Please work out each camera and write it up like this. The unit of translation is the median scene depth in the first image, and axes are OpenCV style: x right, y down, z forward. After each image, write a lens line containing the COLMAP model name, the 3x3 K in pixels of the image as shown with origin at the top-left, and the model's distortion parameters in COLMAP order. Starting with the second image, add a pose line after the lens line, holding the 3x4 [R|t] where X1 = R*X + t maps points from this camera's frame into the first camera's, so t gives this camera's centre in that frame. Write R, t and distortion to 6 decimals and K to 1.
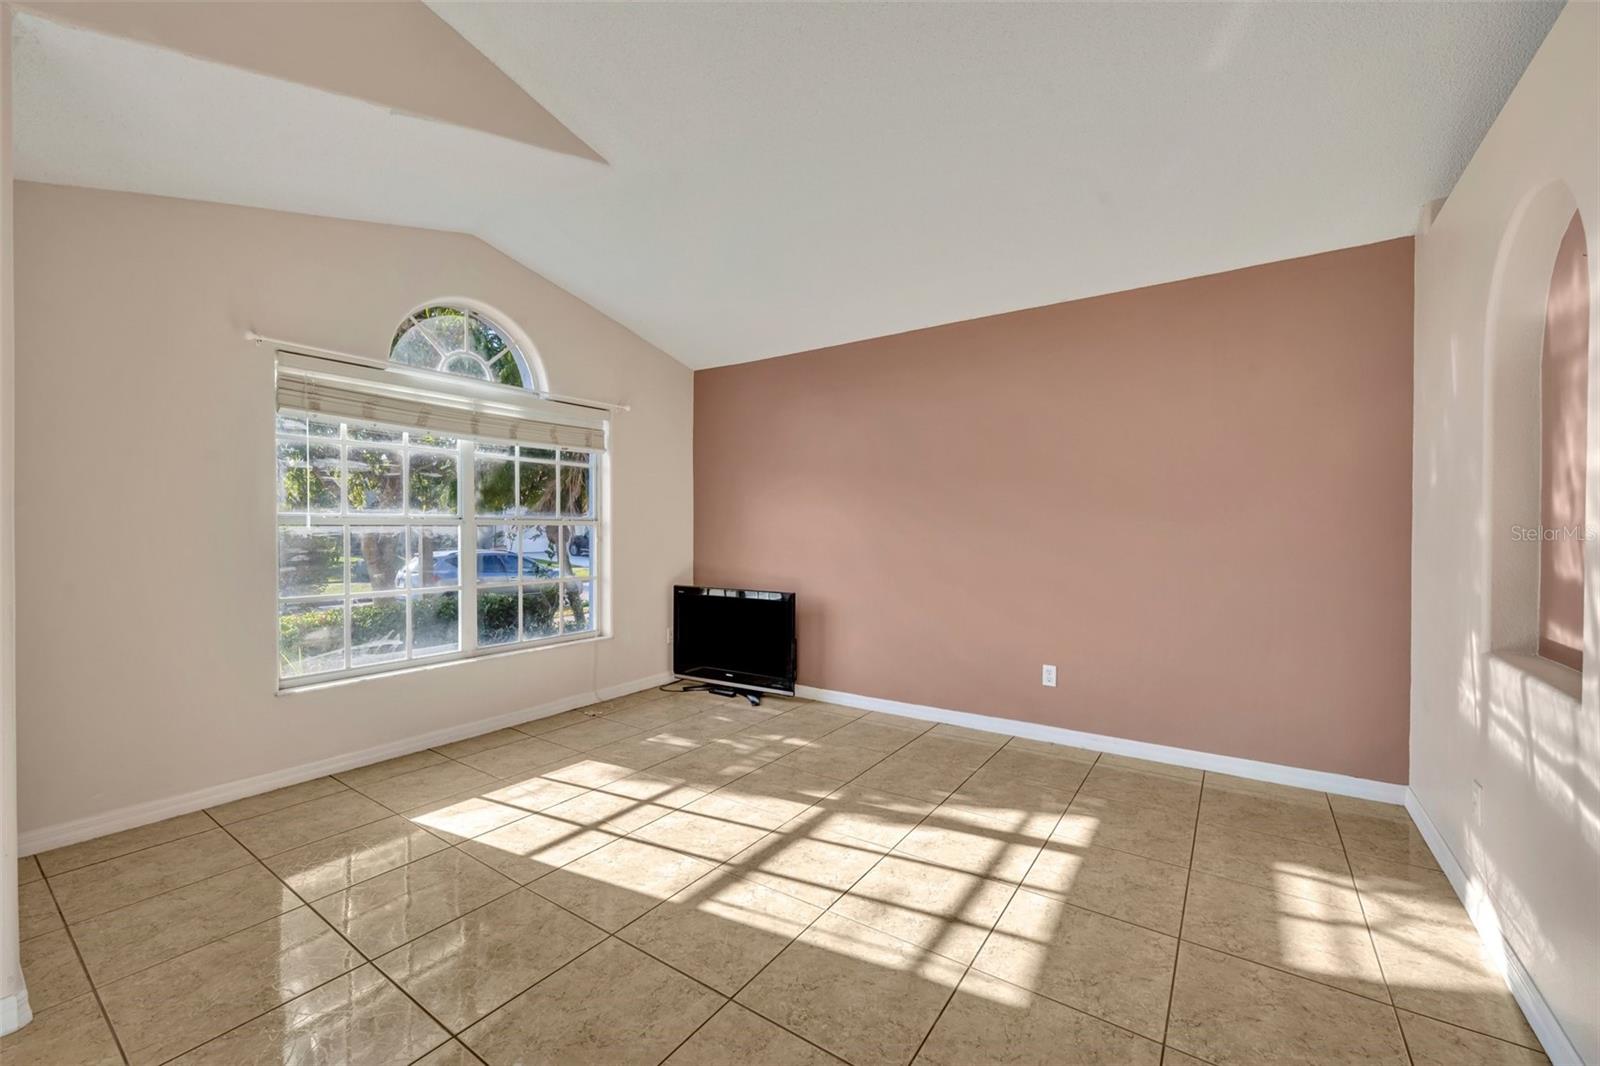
lens RADIAL K [[641.5, 0, 805.4], [0, 641.5, 533.5], [0, 0, 1]] dist [-0.000810, 0.000001]
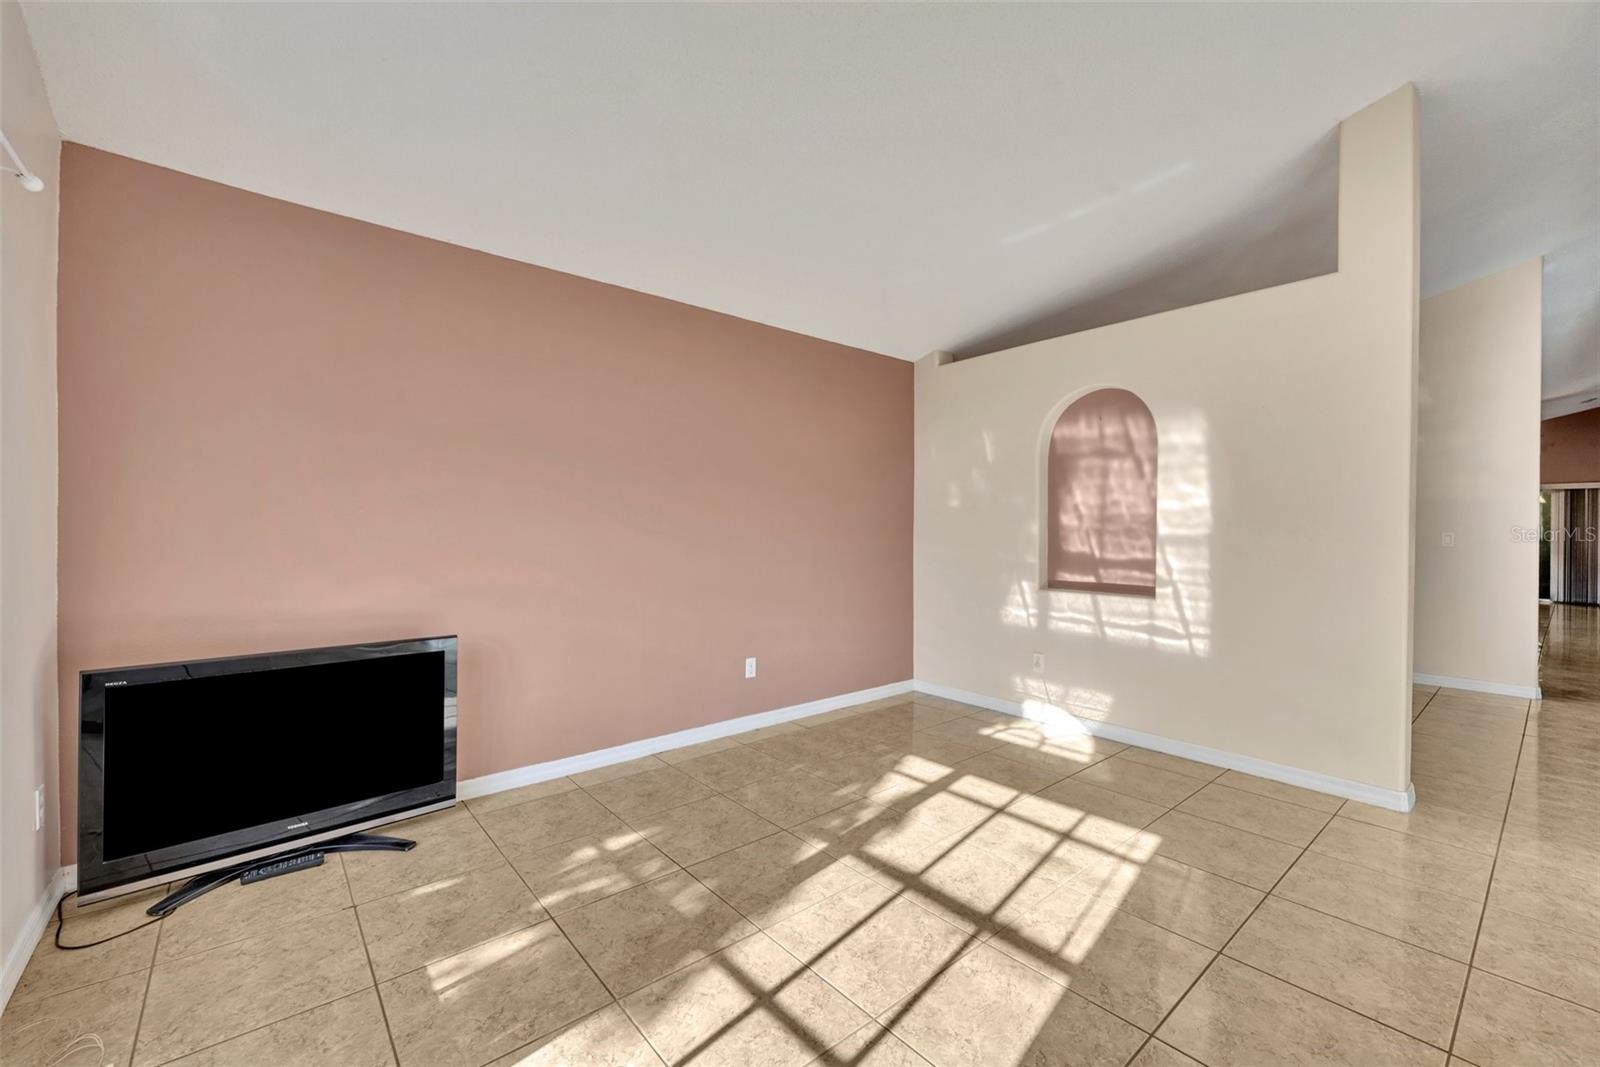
lens RADIAL K [[650.1, 0, 794.1], [0, 650.1, 533.1], [0, 0, 1]] dist [-0.001384, -0.000110]
pose [[0.262760, -0.002828, 0.964857, -0.907796], [0.003377, 0.999992, 0.002011, -0.004703], [-0.964855, 0.002730, 0.262767, 0.919413]]
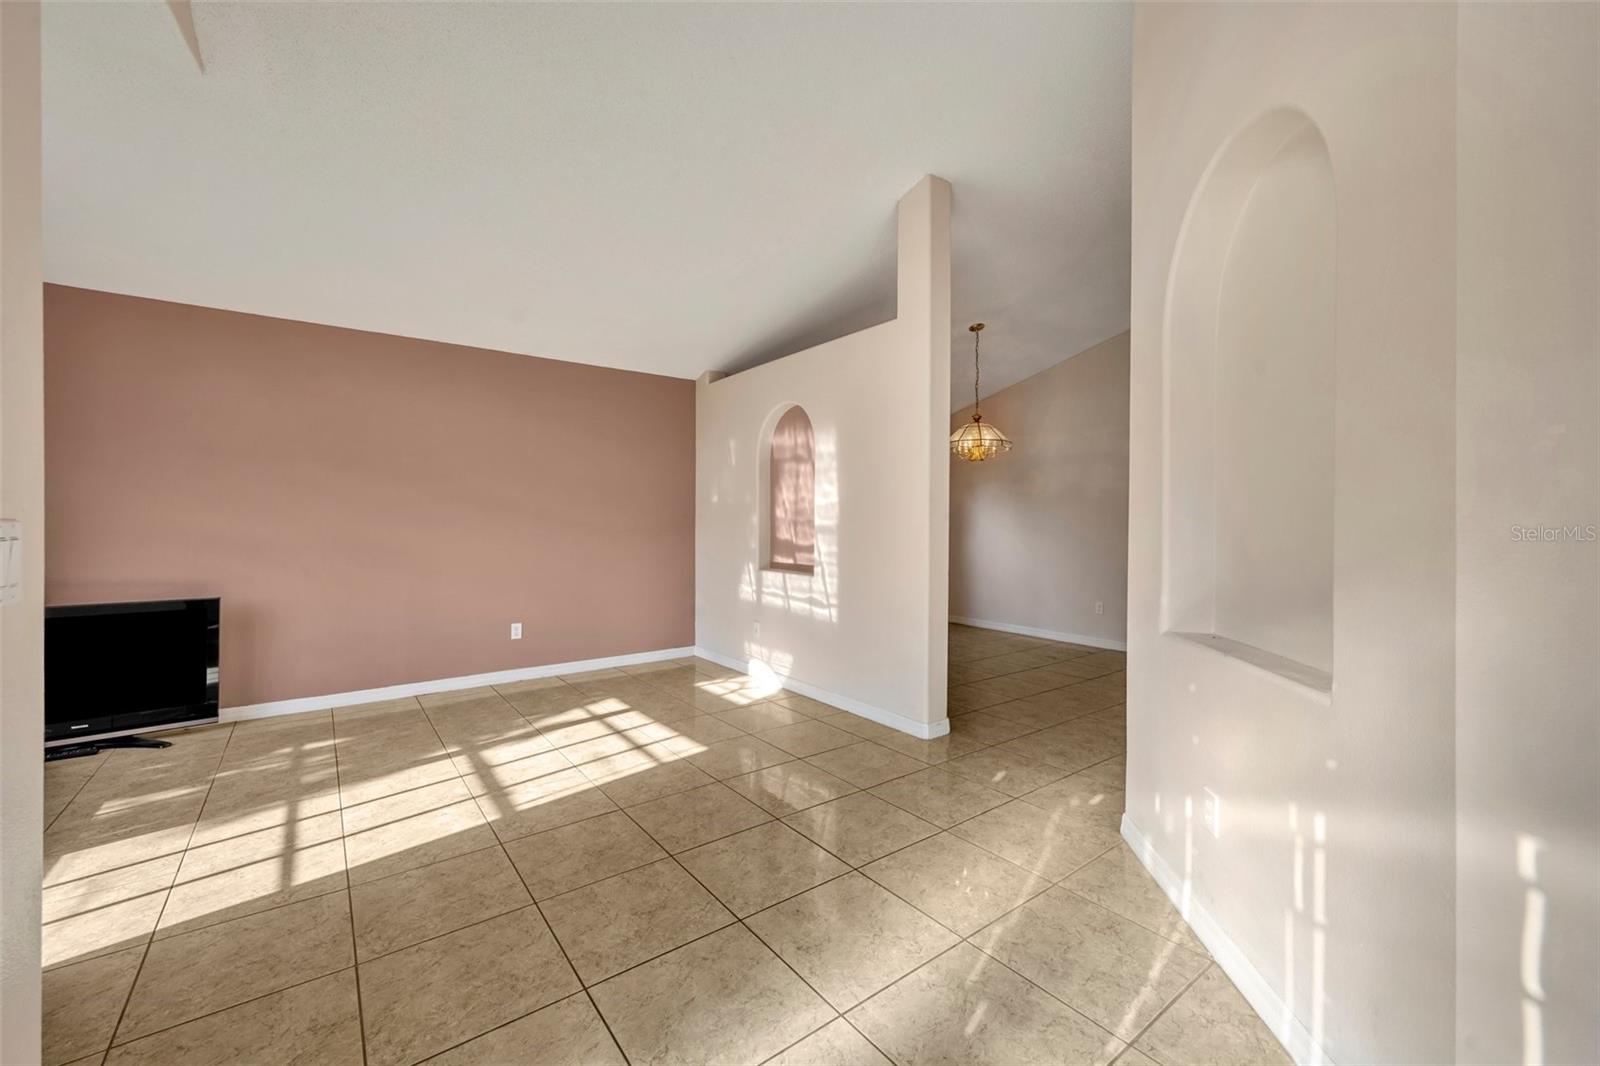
lens RADIAL K [[636.0, 0, 799.2], [0, 636.0, 528.2], [0, 0, 1]] dist [0.000356, 0.000260]
pose [[0.311714, -0.009985, 0.950123, -0.983186], [0.005033, 0.999948, 0.008858, -0.002415], [-0.950163, 0.002020, 0.311748, 0.038835]]
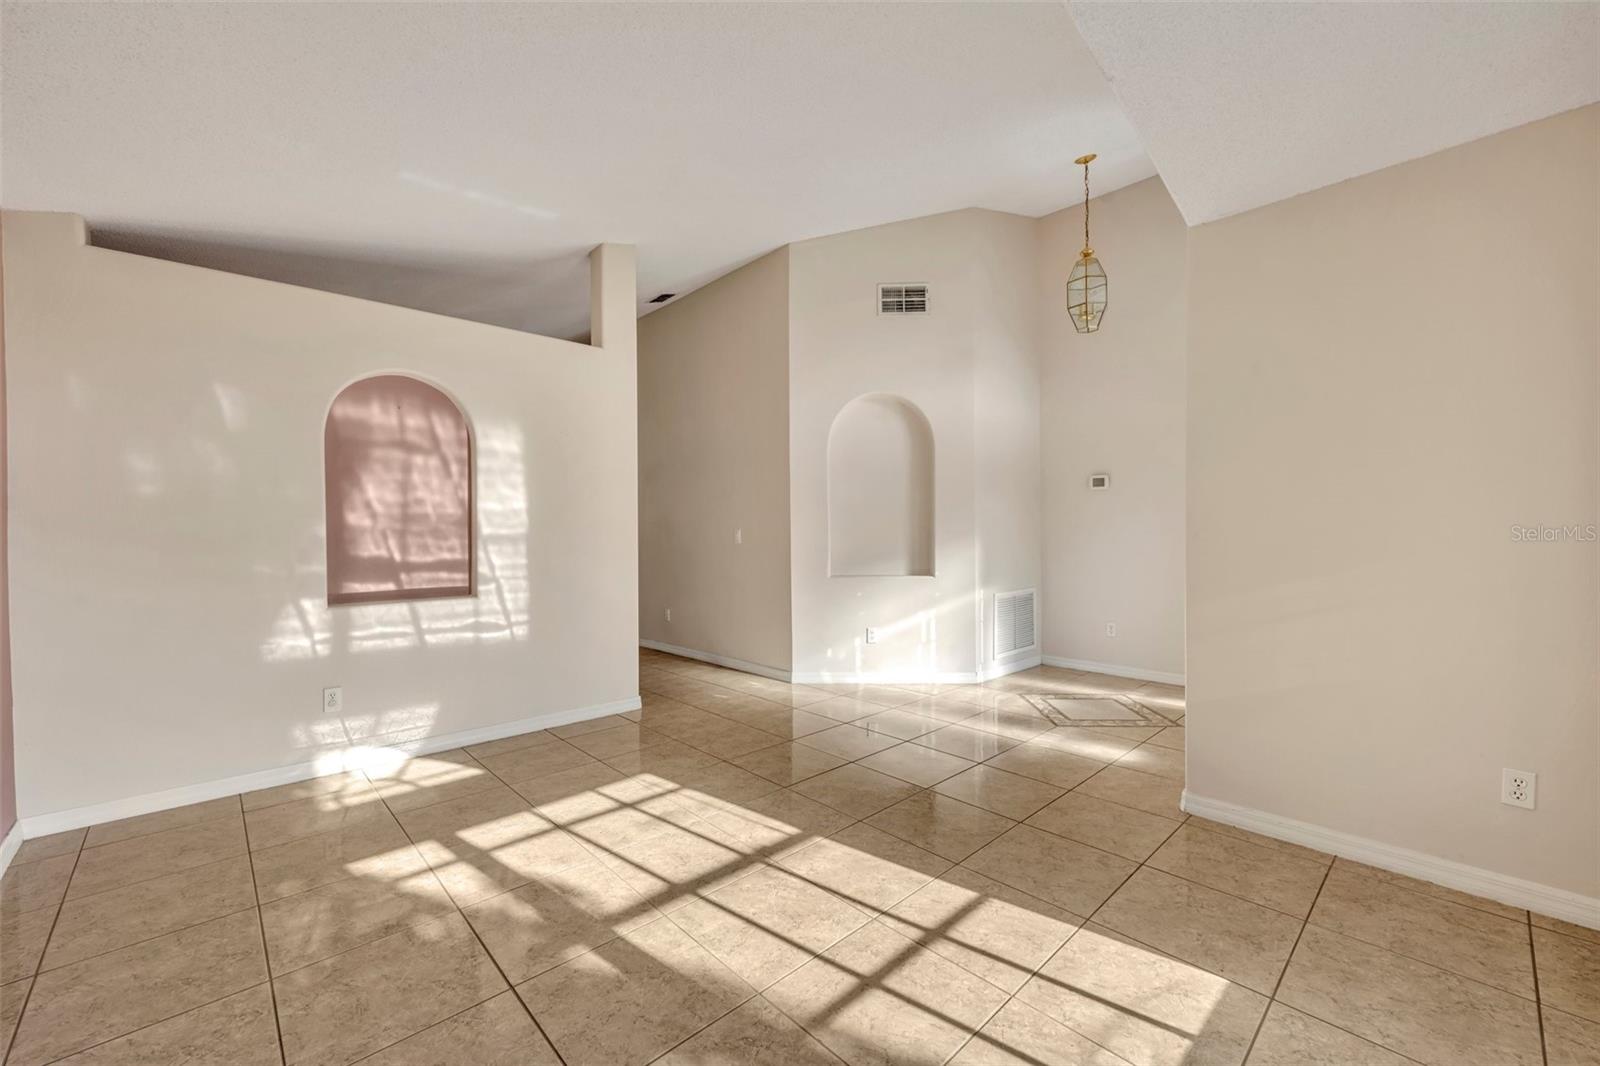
lens RADIAL K [[641.5, 0, 805.4], [0, 641.5, 533.5], [0, 0, 1]] dist [-0.000810, 0.000001]
pose [[-0.979379, 0.006093, 0.201942, -0.354041], [0.008875, 0.999878, 0.012877, -0.009924], [-0.201838, 0.014404, -0.979313, 1.791039]]
